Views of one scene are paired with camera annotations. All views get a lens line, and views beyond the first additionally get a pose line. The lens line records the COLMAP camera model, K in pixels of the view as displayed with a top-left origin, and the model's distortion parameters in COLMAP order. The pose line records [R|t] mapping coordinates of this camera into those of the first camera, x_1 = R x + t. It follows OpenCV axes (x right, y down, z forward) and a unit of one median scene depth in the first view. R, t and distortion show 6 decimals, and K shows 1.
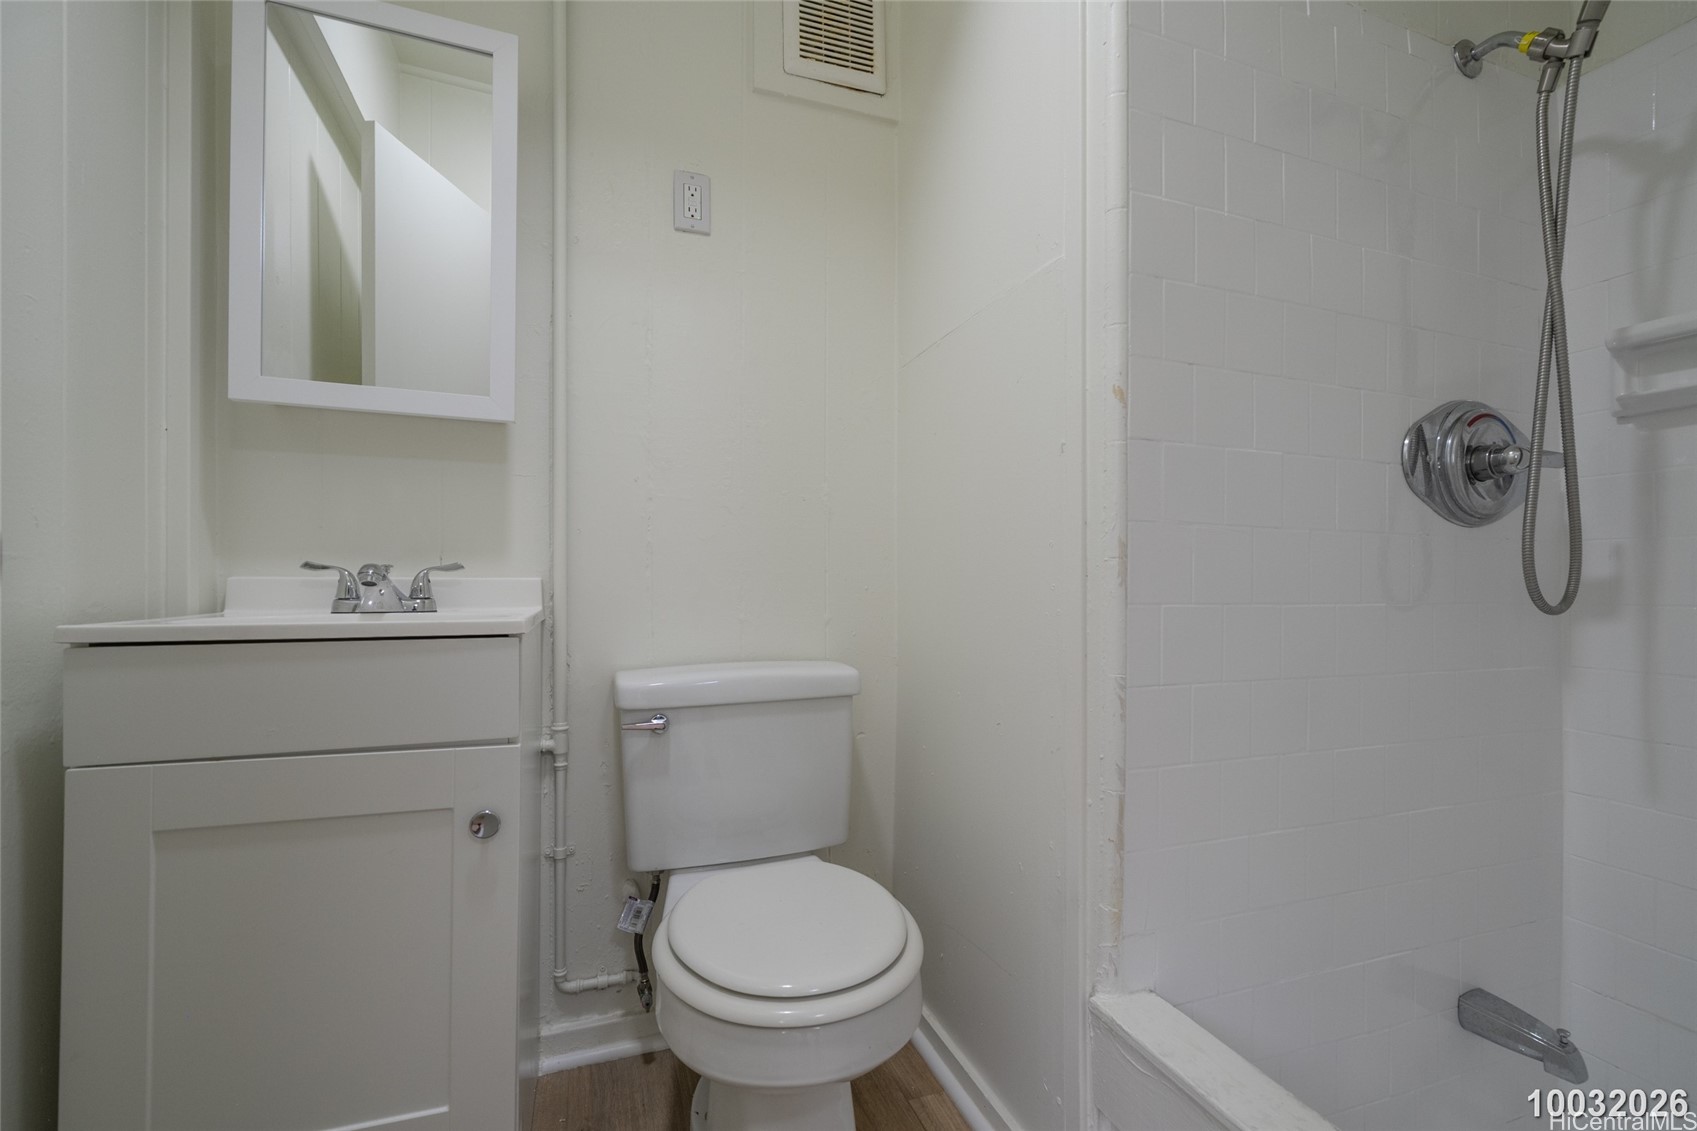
lens RADIAL K [[723.3, 0, 848.4], [0, 723.3, 564.4], [0, 0, 1]] dist [-0.001975, -0.000302]
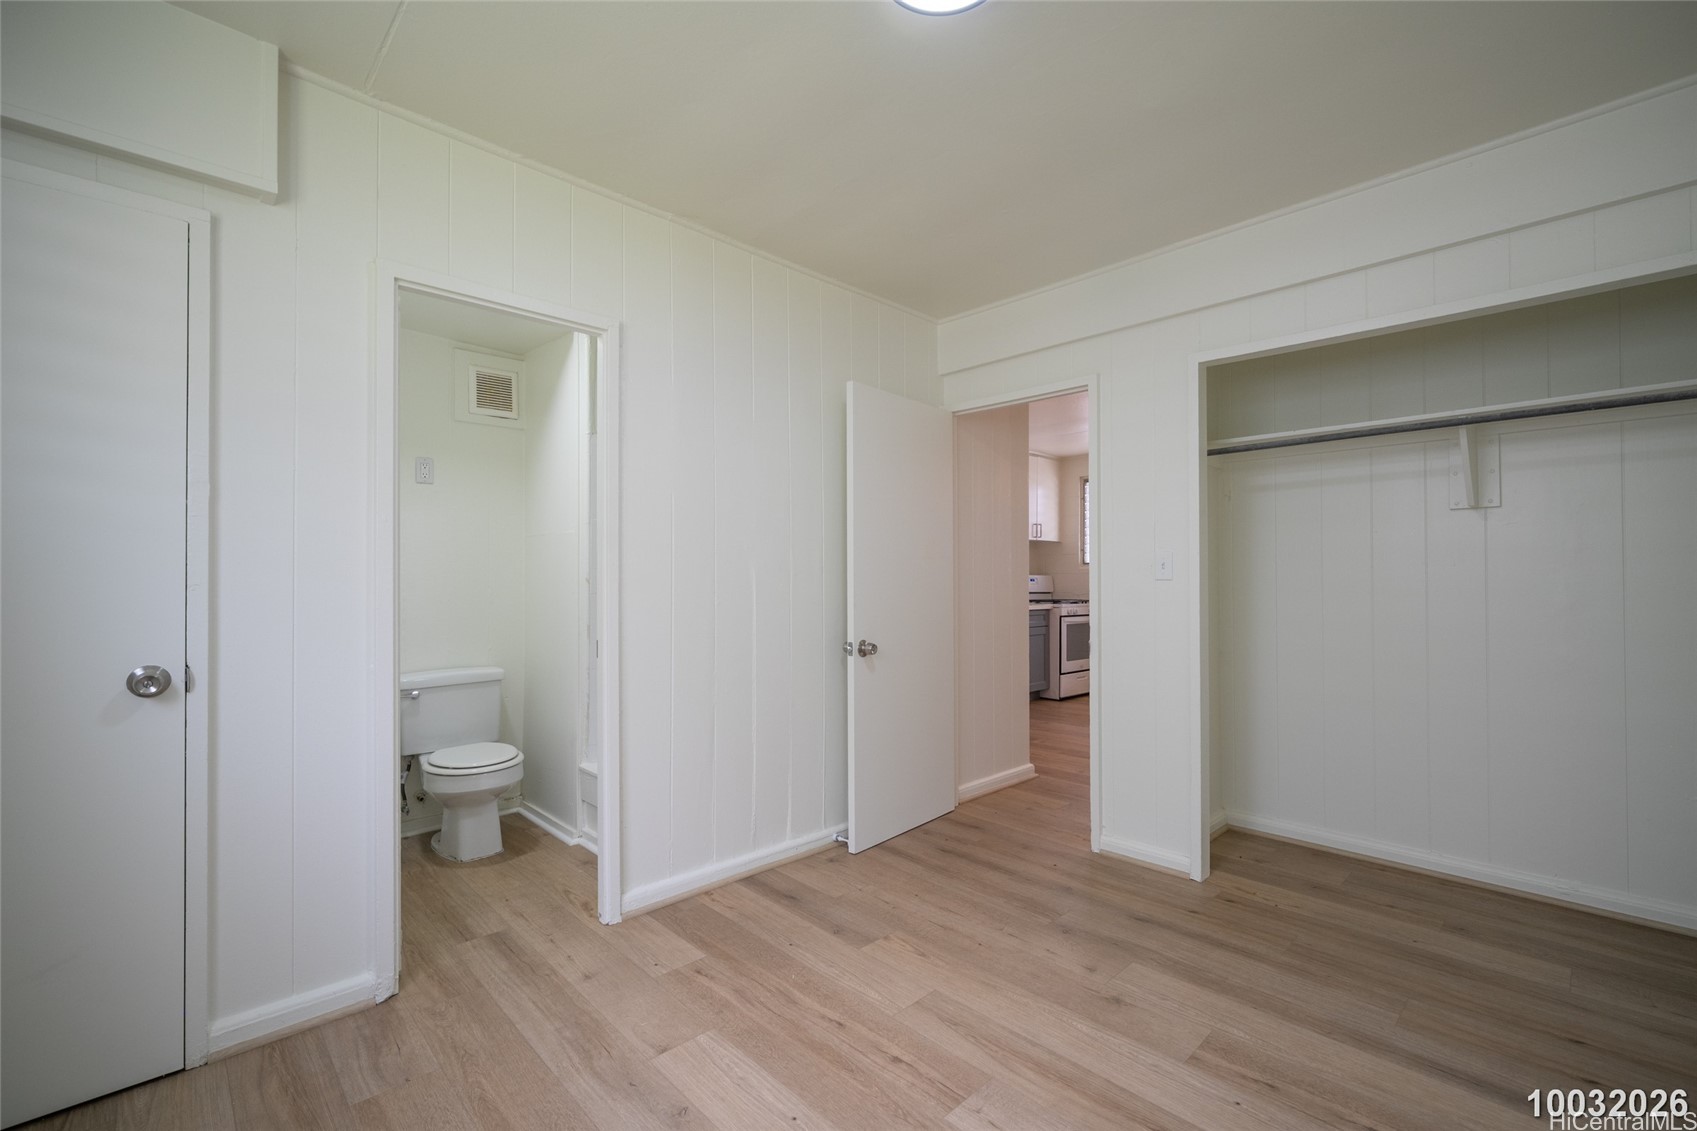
lens RADIAL K [[723.3, 0, 849.2], [0, 723.3, 575.6], [0, 0, 1]] dist [-0.001975, -0.000302]
pose [[0.911902, 0.000428, 0.410407, 0.076468], [-0.006431, 0.999892, 0.013248, -0.217189], [-0.410357, -0.014720, 0.911806, -1.750953]]
